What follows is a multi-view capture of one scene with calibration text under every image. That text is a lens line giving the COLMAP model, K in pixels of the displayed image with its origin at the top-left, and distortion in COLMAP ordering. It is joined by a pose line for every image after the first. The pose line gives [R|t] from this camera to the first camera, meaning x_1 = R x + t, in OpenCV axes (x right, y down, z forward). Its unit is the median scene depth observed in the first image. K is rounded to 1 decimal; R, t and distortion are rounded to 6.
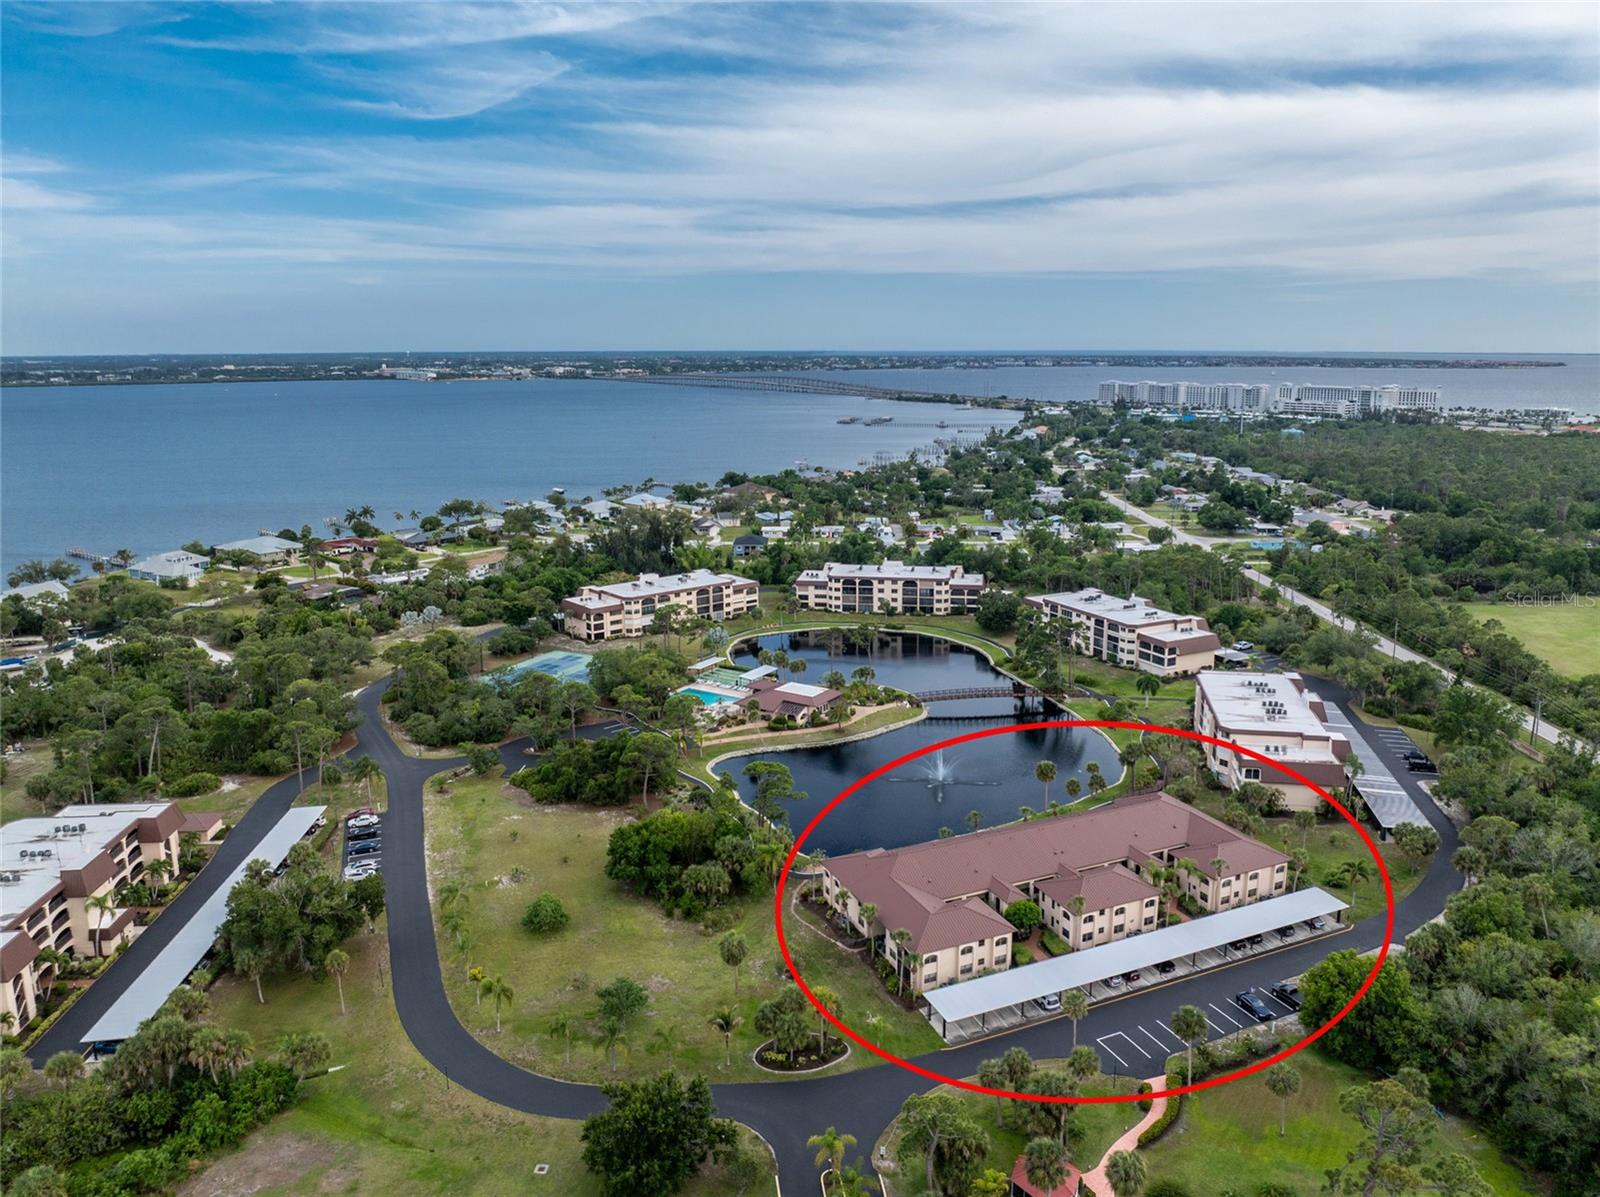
lens RADIAL K [[1142.3, 0, 833.9], [0, 1142.3, 565.5], [0, 0, 1]] dist [-0.027755, -0.022322]
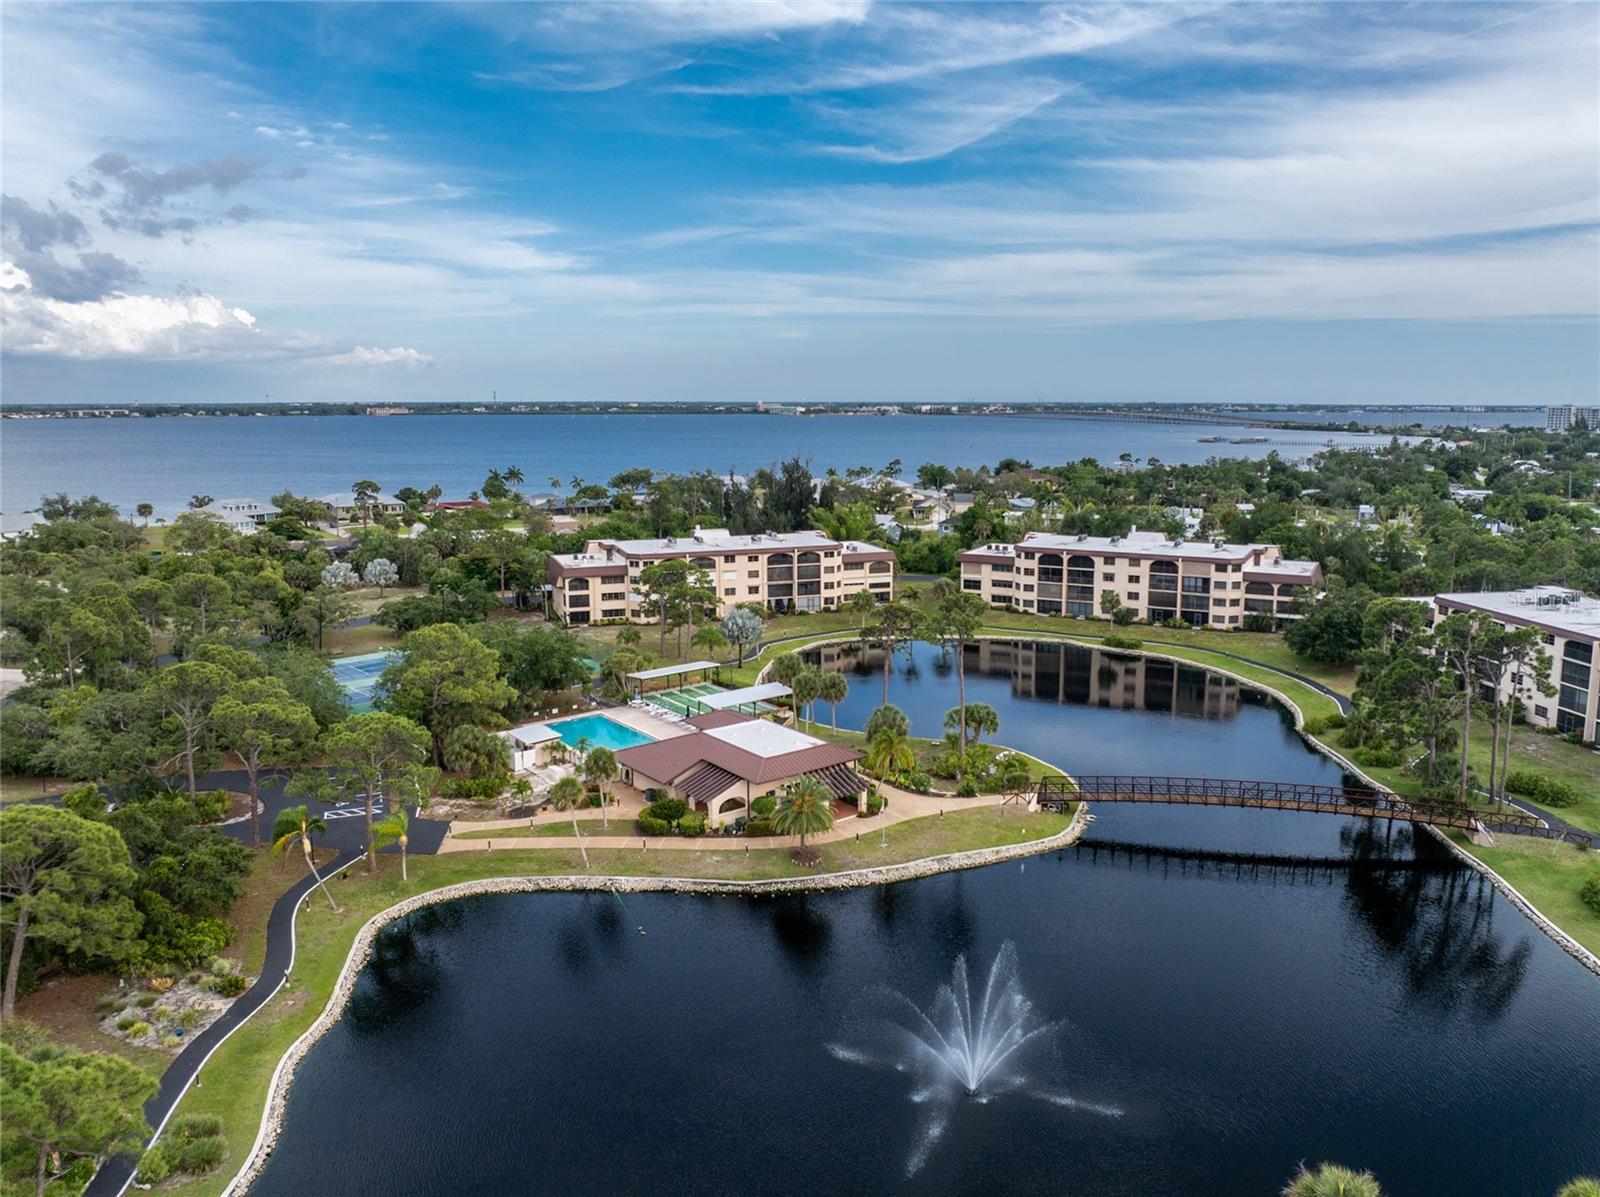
lens RADIAL K [[1142.3, 0, 833.9], [0, 1142.3, 565.5], [0, 0, 1]] dist [-0.027755, -0.022322]
pose [[0.944768, 0.048715, -0.324099, 0.093153], [-0.063391, 0.997379, -0.034874, 0.043606], [0.321551, 0.053493, 0.945380, 0.451955]]
